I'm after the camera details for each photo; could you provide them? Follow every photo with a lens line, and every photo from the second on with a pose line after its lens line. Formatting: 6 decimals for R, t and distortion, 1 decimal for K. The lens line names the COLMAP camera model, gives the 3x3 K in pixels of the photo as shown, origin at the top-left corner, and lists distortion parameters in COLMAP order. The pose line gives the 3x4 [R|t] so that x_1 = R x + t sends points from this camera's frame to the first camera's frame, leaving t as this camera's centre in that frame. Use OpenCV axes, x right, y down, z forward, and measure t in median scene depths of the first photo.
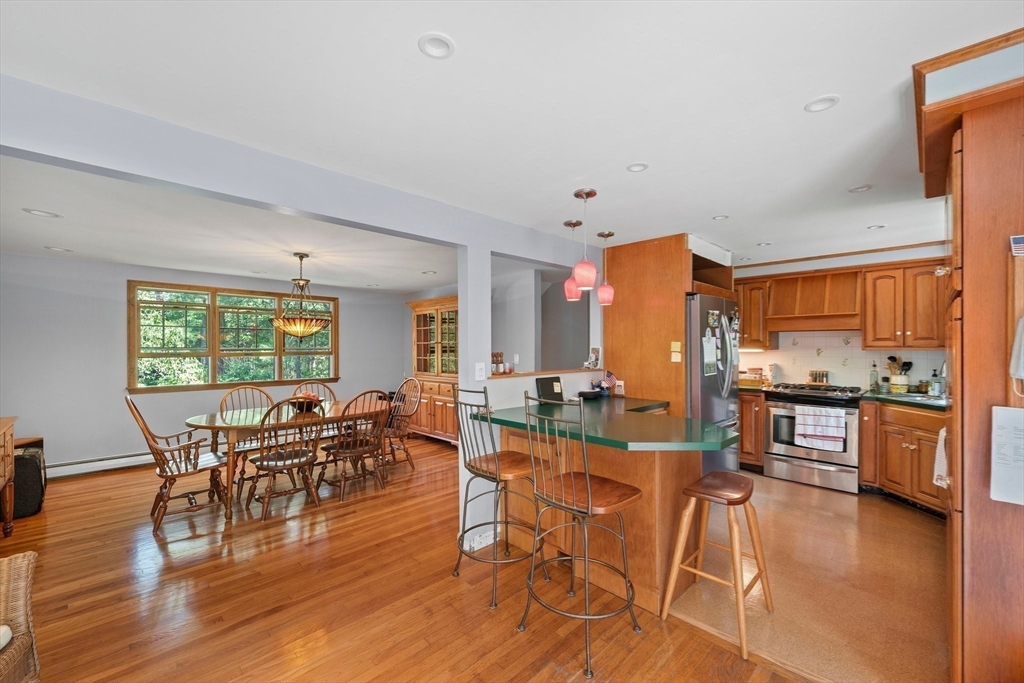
lens RADIAL K [[414.8, 0, 512.0], [0, 414.8, 341.5], [0, 0, 1]] dist [0.000446, 0.000040]
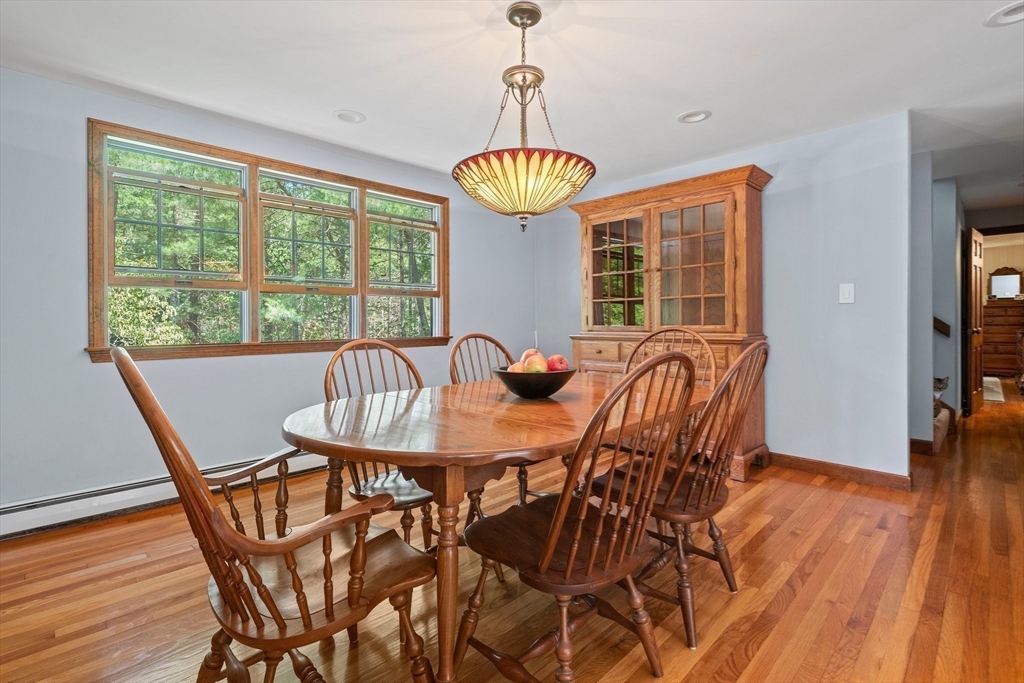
lens RADIAL K [[473.8, 0, 511.1], [0, 473.8, 315.4], [0, 0, 1]] dist [0.000033, -0.000066]
pose [[0.999988, -0.004965, 0.000238, -0.421070], [0.004966, 0.999984, -0.002685, 0.074563], [-0.000225, 0.002686, 0.999996, 0.435759]]
